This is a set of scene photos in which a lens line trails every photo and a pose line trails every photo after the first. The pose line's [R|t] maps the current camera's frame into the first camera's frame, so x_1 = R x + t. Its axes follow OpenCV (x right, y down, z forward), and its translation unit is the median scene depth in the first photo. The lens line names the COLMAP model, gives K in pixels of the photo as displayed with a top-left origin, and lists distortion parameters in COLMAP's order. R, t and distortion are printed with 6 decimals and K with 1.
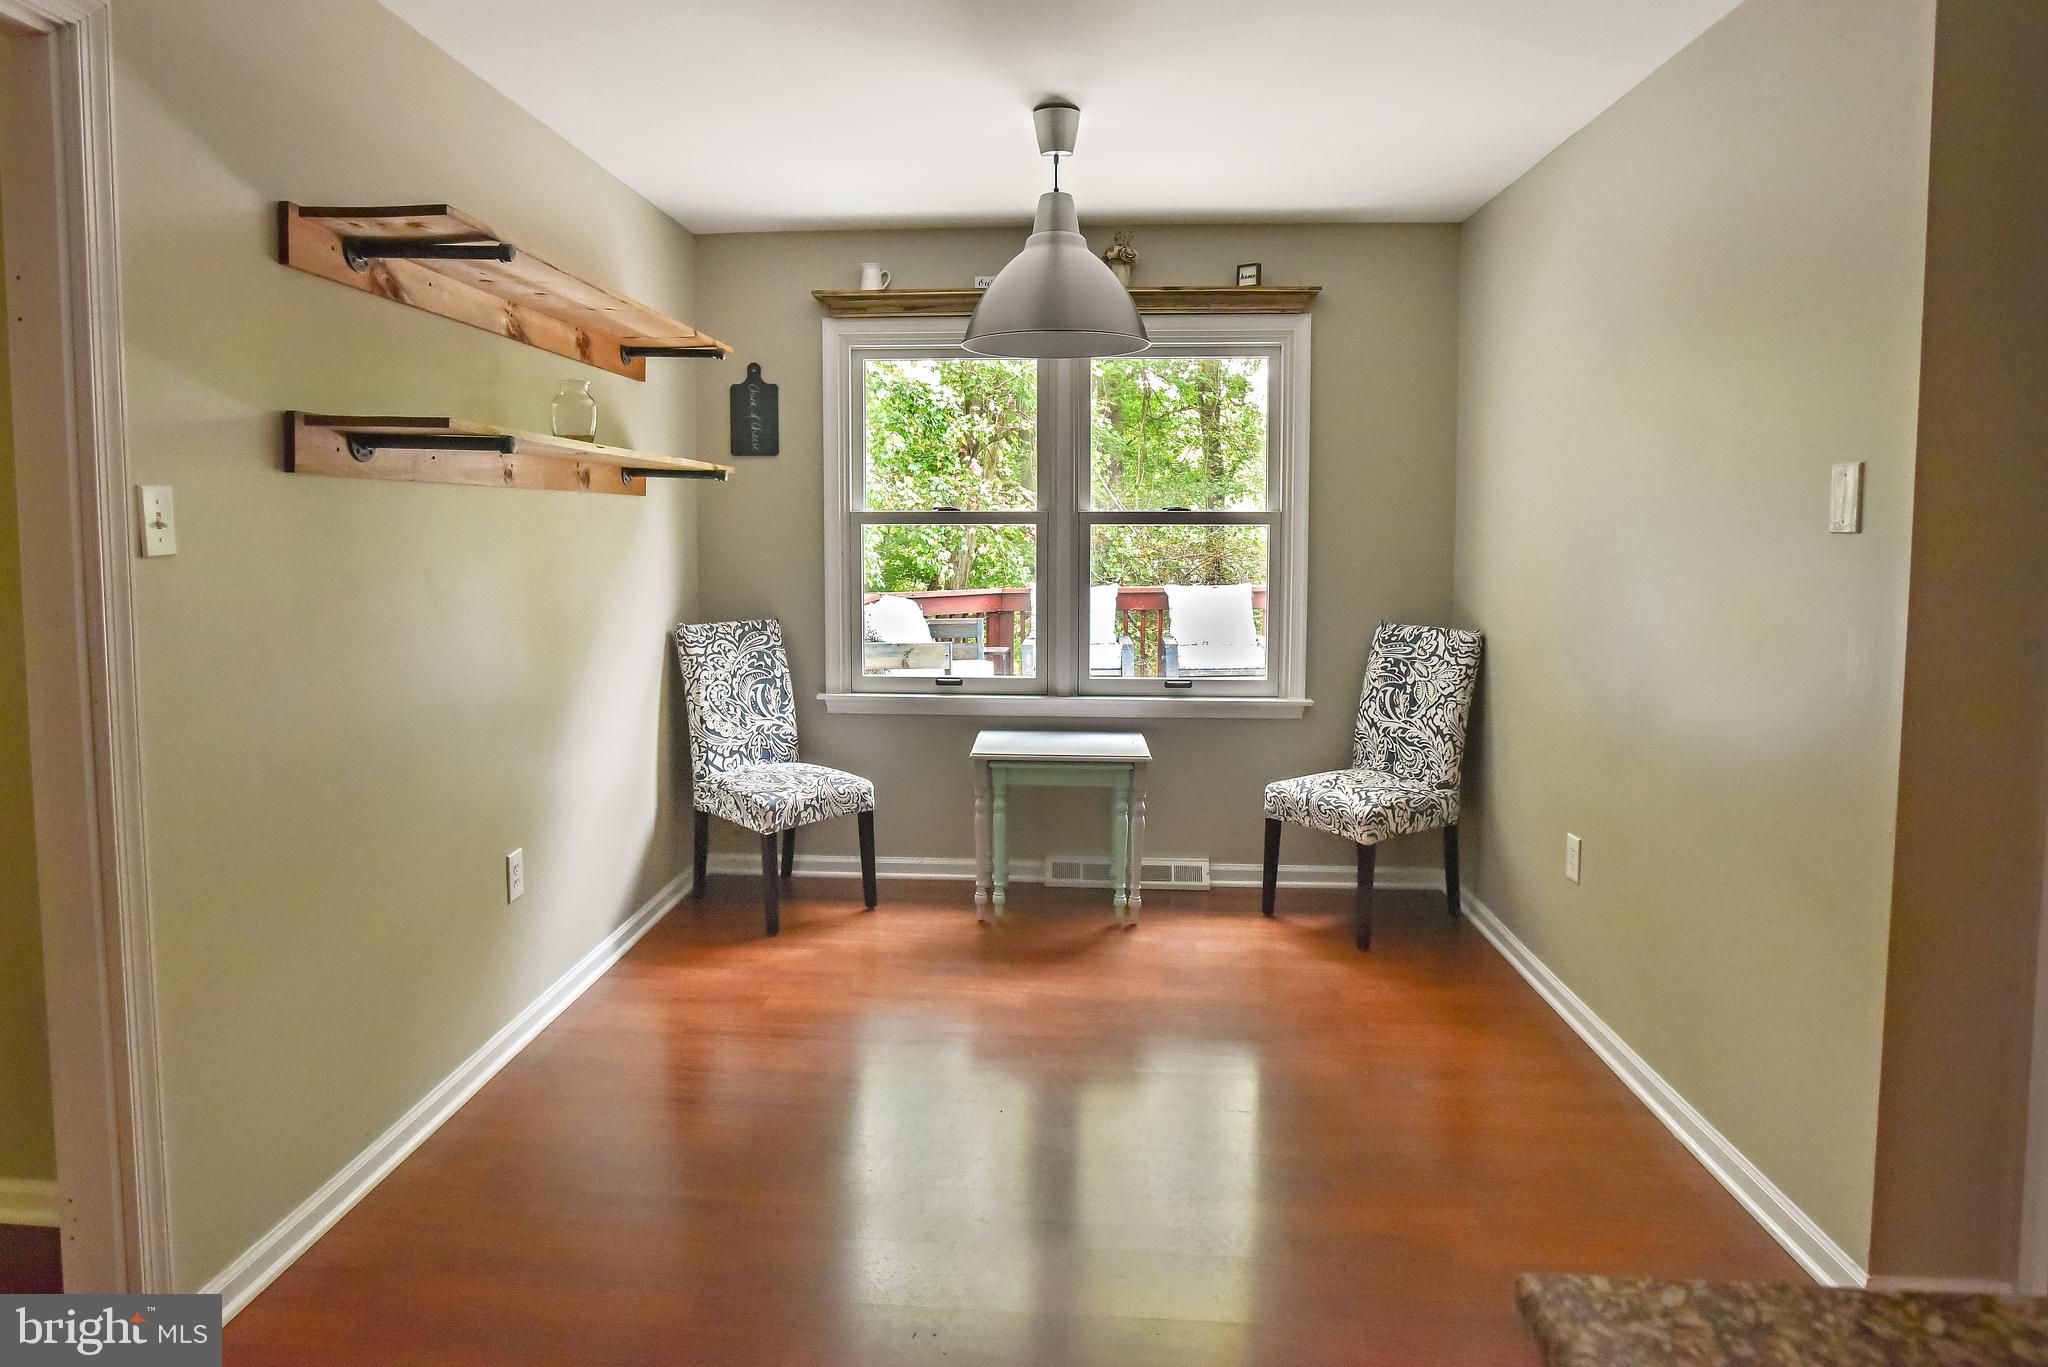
lens RADIAL K [[1067.4, 0, 1090.6], [0, 1067.4, 596.6], [0, 0, 1]] dist [-0.076641, 0.000057]
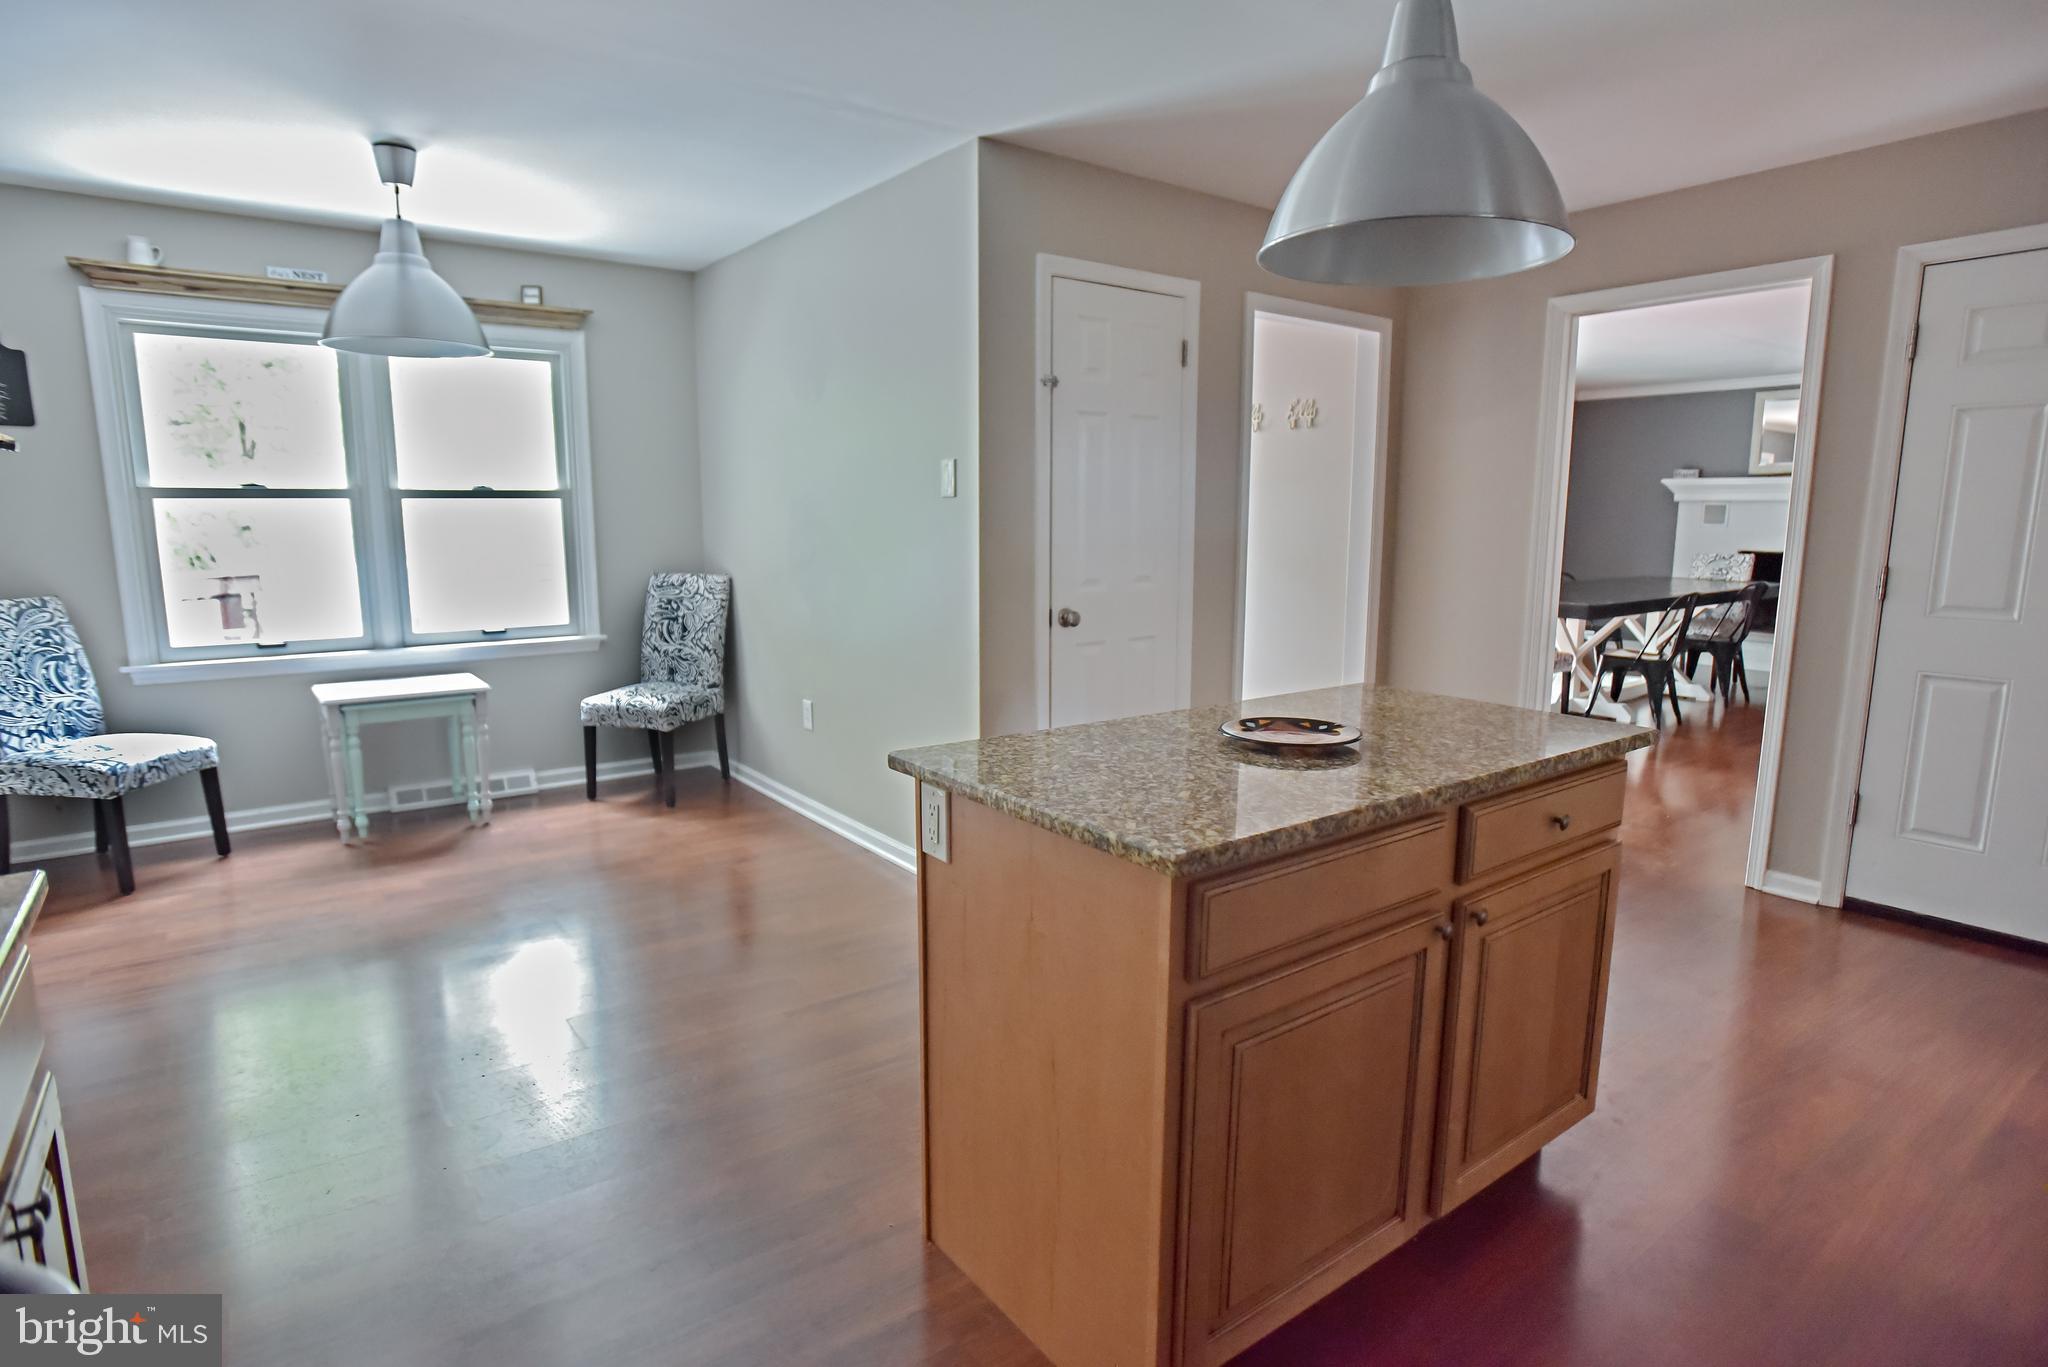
lens RADIAL K [[1067.0, 0, 1024.0], [0, 1067.0, 683.5], [0, 0, 1]] dist [-0.054805, 0.029010]
pose [[0.759423, -0.106522, 0.641818, -0.251090], [0.045522, 0.992787, 0.110910, 0.037211], [-0.649003, -0.055011, 0.758794, -0.330734]]
